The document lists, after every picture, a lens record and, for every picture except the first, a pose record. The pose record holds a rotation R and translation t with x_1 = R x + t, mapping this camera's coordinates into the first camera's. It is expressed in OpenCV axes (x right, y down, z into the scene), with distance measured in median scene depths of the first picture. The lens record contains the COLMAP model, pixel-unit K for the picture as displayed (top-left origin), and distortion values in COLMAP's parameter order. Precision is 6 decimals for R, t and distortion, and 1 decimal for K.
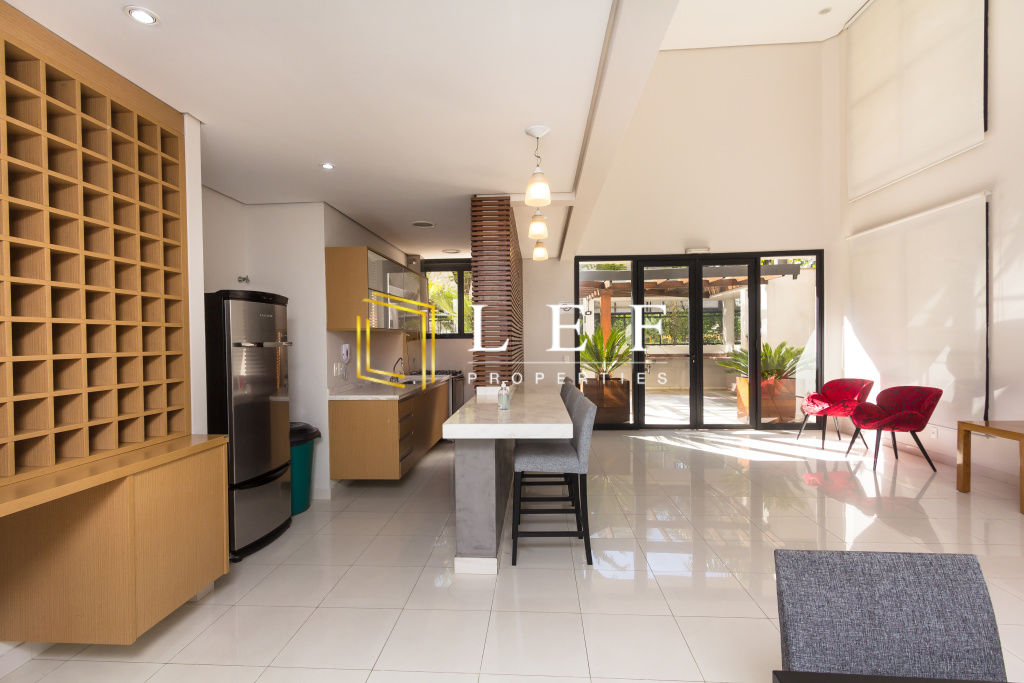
lens RADIAL K [[474.2, 0, 513.8], [0, 474.2, 343.2], [0, 0, 1]] dist [-0.011337, 0.000294]
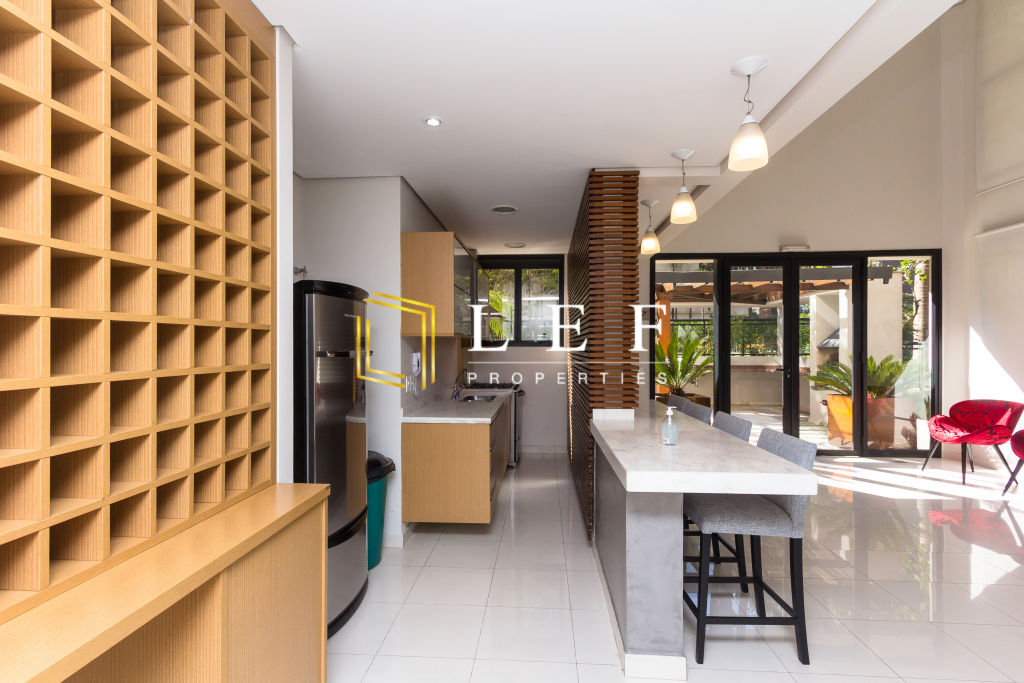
lens RADIAL K [[474.2, 0, 487.9], [0, 474.2, 342.3], [0, 0, 1]] dist [-0.011337, 0.000294]
pose [[0.999838, 0.013310, -0.012136, -0.173998], [-0.013481, 0.999810, -0.014103, -0.004461], [0.011946, 0.014265, 0.999827, 0.143487]]
